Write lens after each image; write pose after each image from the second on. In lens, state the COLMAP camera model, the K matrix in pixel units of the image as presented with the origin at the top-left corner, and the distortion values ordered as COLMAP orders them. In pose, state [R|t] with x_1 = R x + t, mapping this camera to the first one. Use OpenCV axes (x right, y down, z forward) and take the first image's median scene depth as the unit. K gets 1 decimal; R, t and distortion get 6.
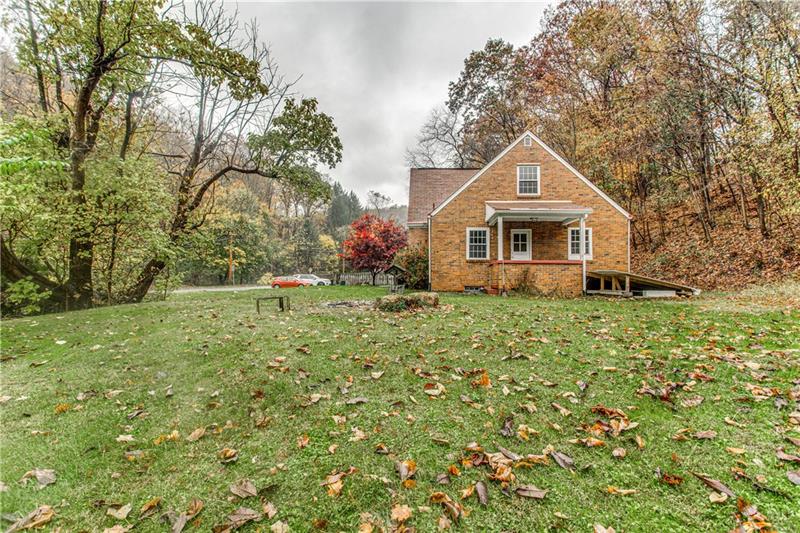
lens RADIAL K [[392.1, 0, 396.4], [0, 392.1, 264.5], [0, 0, 1]] dist [0.007219, 0.000108]
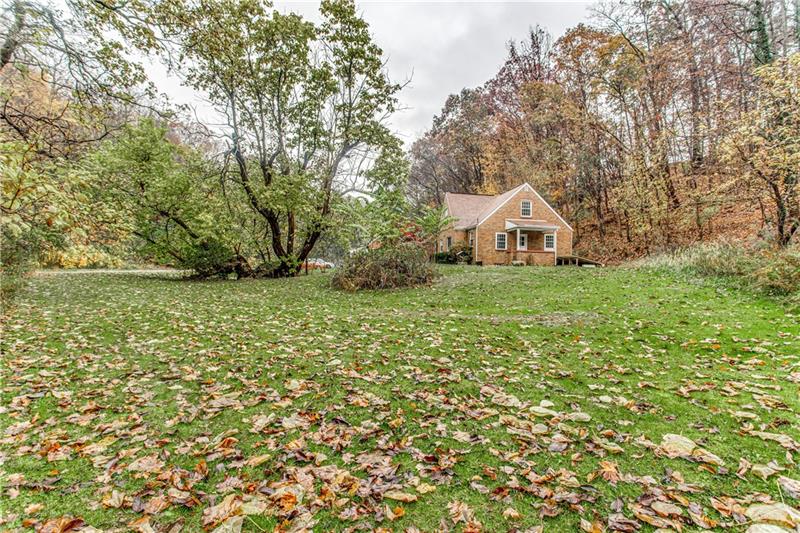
lens RADIAL K [[392.1, 0, 402.9], [0, 392.1, 266.2], [0, 0, 1]] dist [0.007219, 0.000108]
pose [[0.973360, 0.012826, 0.228925, -0.689125], [-0.019568, 0.999438, 0.027207, 0.025776], [-0.228447, -0.030961, 0.973064, -0.740754]]
